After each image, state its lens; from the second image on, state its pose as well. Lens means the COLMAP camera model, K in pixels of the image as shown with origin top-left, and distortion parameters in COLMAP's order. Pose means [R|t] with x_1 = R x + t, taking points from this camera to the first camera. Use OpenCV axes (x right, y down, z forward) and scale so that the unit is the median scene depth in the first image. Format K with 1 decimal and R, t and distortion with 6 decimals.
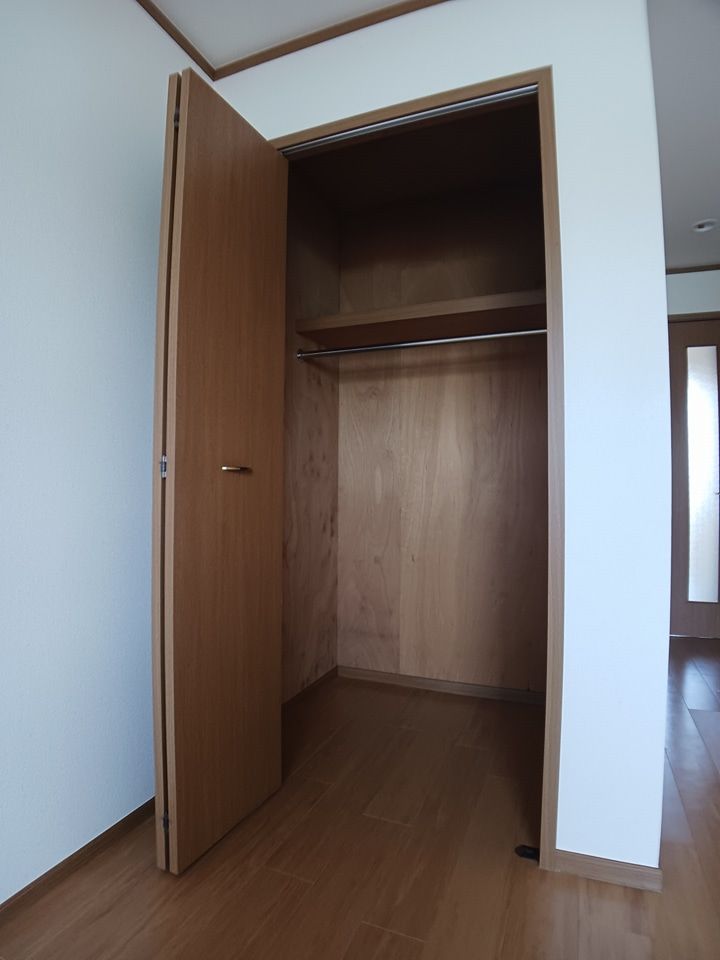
lens RADIAL K [[523.0, 0, 360.0], [0, 523.0, 480.0], [0, 0, 1]] dist [-0.089422, 0.000342]
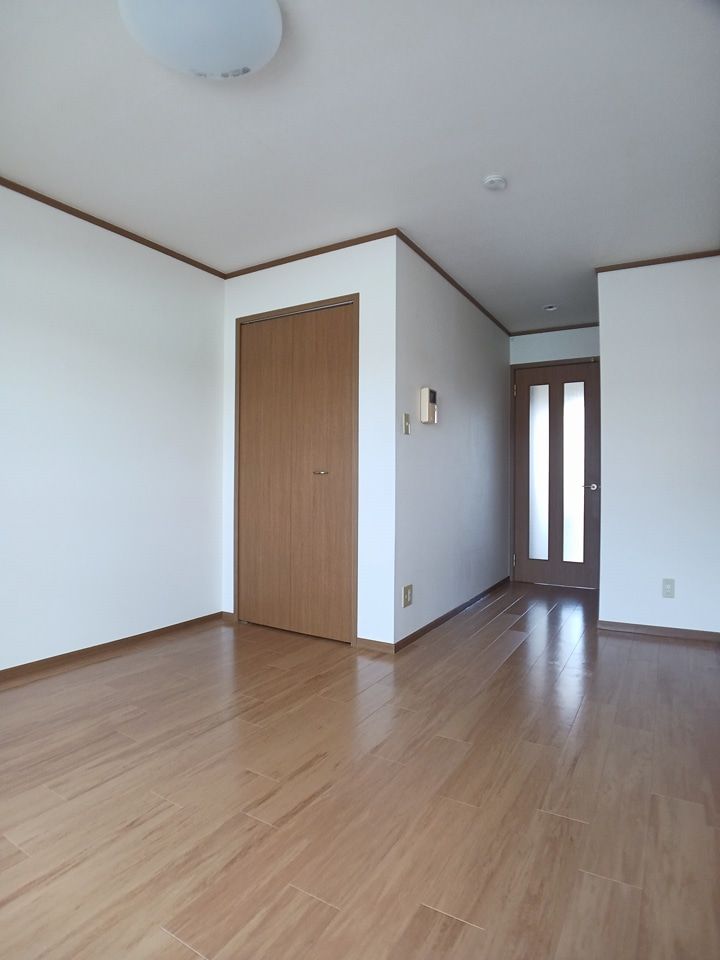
lens RADIAL K [[523.0, 0, 360.0], [0, 523.0, 480.0], [0, 0, 1]] dist [-0.089422, 0.000342]
pose [[0.989674, 0.003815, -0.143288, 0.347667], [-0.002221, 0.999934, 0.011288, -0.006595], [0.143321, -0.010853, 0.989617, -0.641393]]
